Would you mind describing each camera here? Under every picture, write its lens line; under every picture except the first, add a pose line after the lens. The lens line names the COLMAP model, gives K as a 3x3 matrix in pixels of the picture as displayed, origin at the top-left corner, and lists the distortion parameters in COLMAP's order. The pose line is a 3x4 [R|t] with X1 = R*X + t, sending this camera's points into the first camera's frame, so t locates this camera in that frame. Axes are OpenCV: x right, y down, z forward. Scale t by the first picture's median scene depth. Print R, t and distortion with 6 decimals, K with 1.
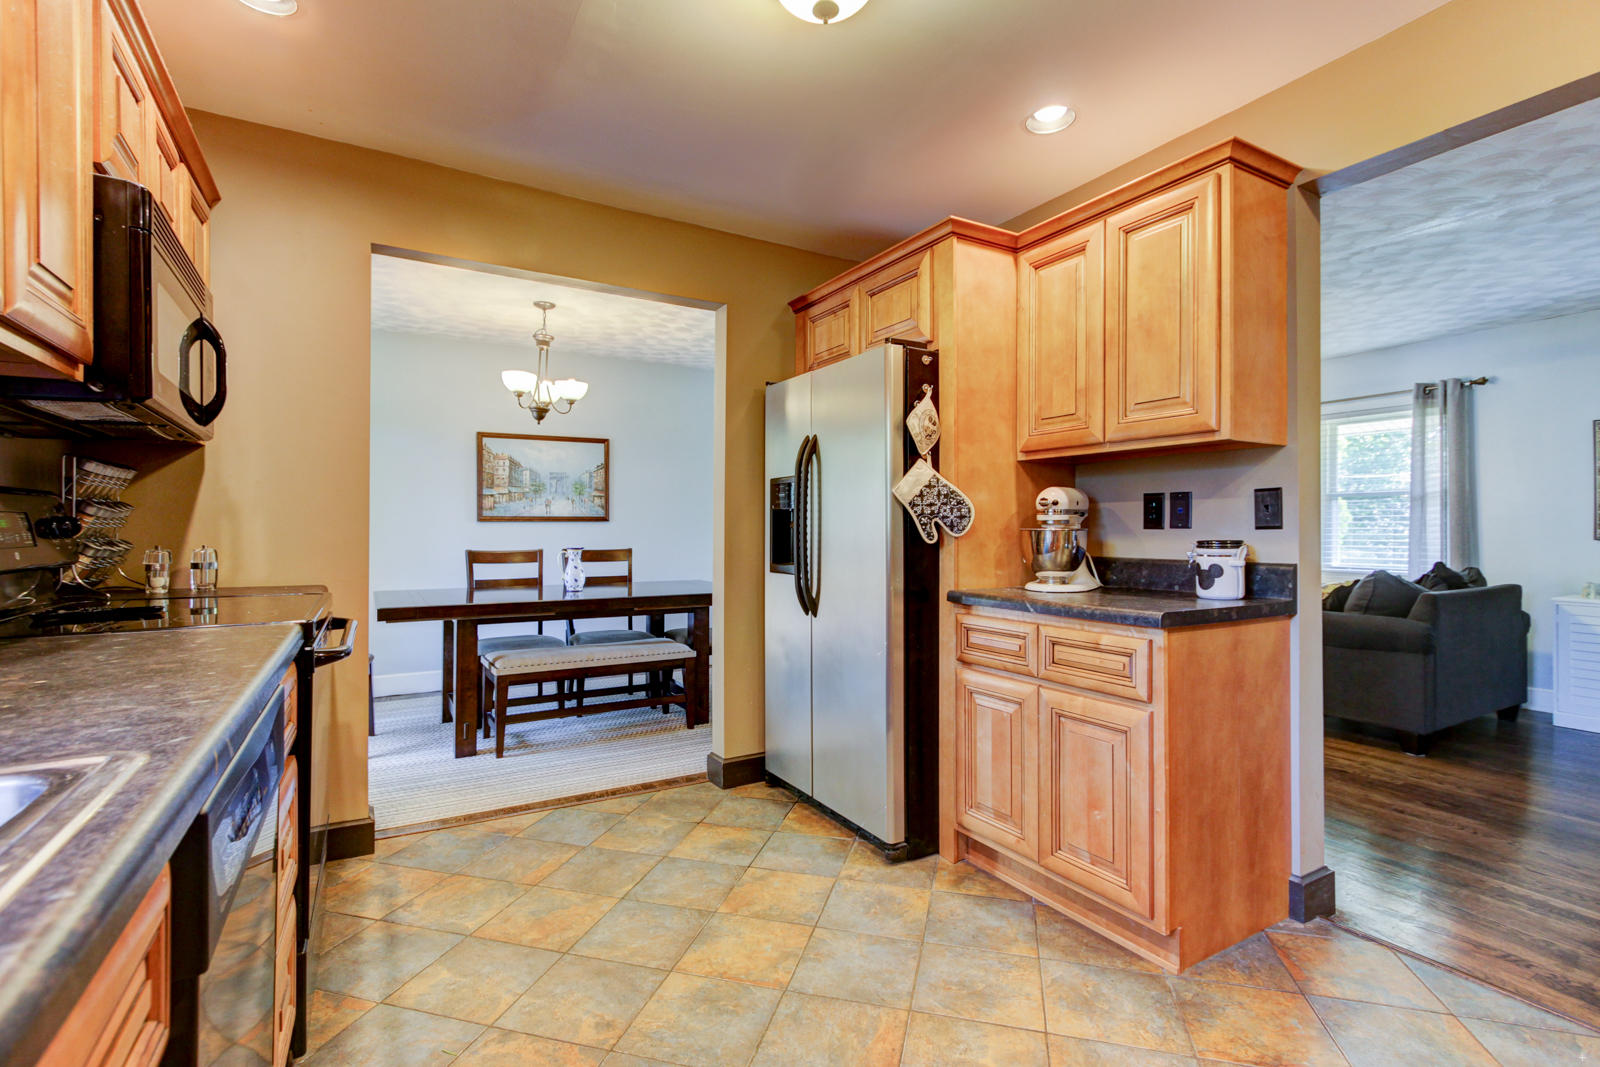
lens RADIAL K [[754.3, 0, 804.3], [0, 754.3, 536.3], [0, 0, 1]] dist [0.001308, 0.000158]
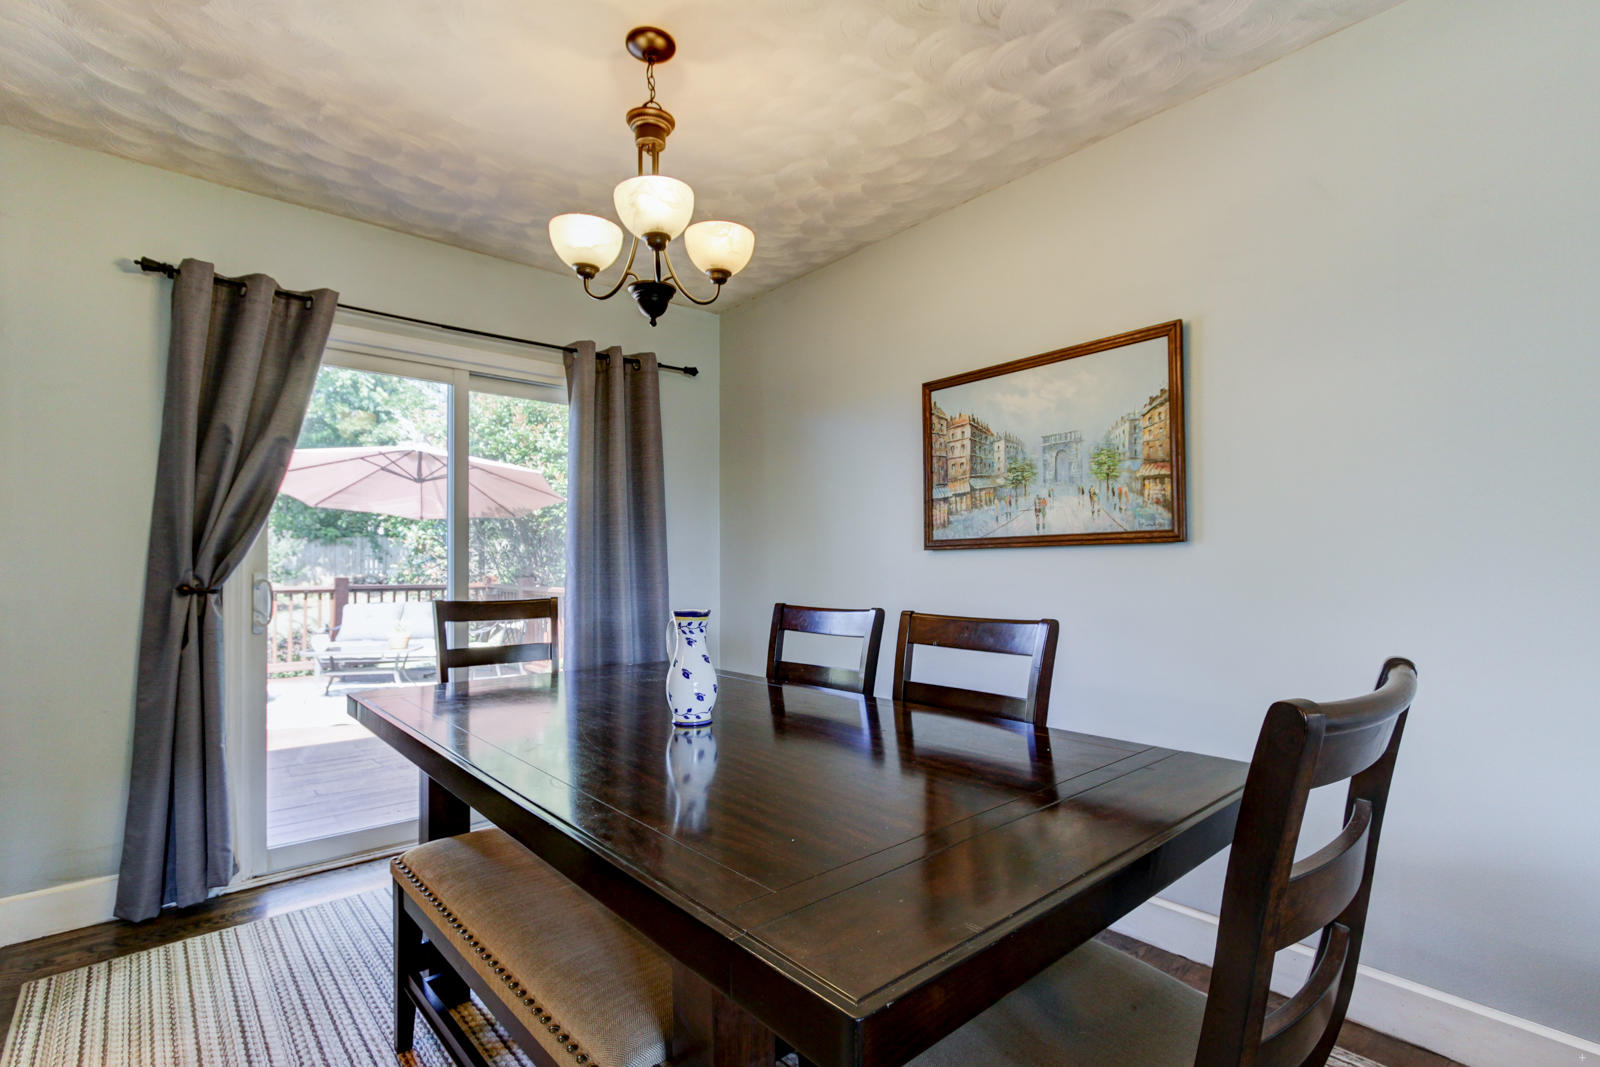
lens RADIAL K [[739.1, 0, 803.7], [0, 739.1, 542.4], [0, 0, 1]] dist [0.013217, 0.000165]
pose [[0.209376, -0.030362, -0.977364, 0.060008], [0.002029, 0.999529, -0.030615, -0.009171], [0.977833, 0.004427, 0.209339, 0.787961]]
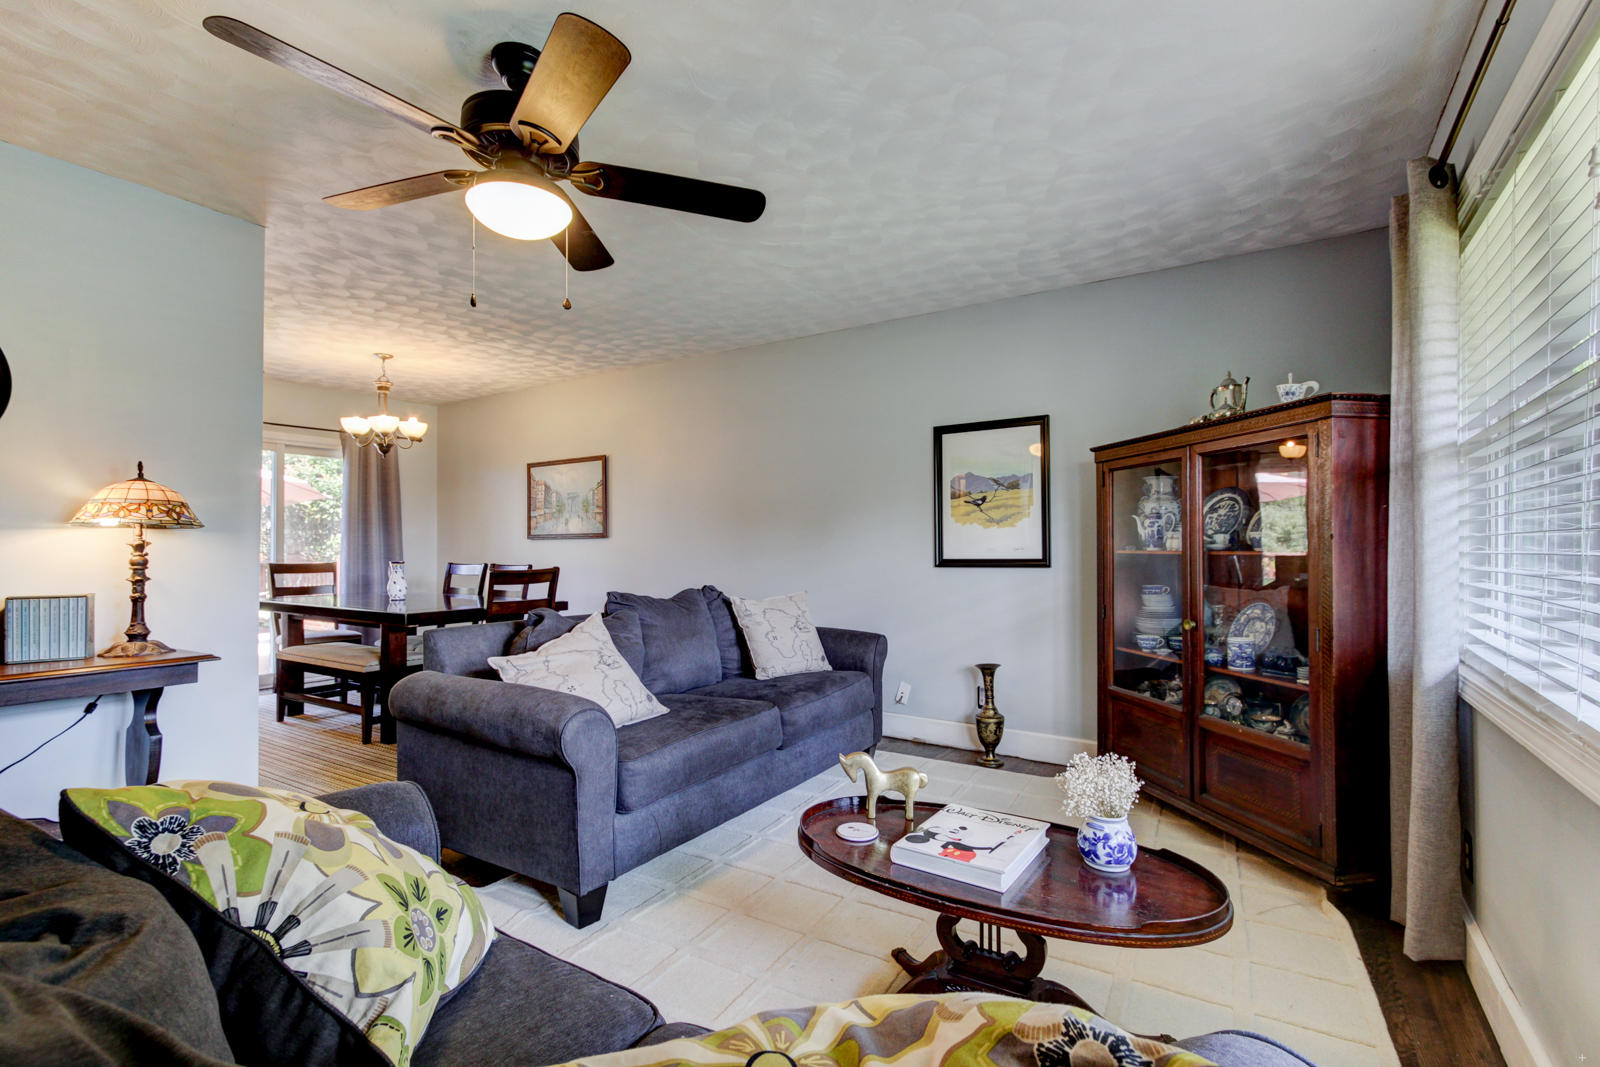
lens RADIAL K [[739.1, 0, 803.7], [0, 739.1, 542.4], [0, 0, 1]] dist [0.013217, 0.000165]
pose [[0.459163, -0.007744, -0.888318, 0.774400], [-0.001577, 0.999953, -0.009532, -0.004648], [0.888350, 0.005778, 0.459130, 0.832556]]
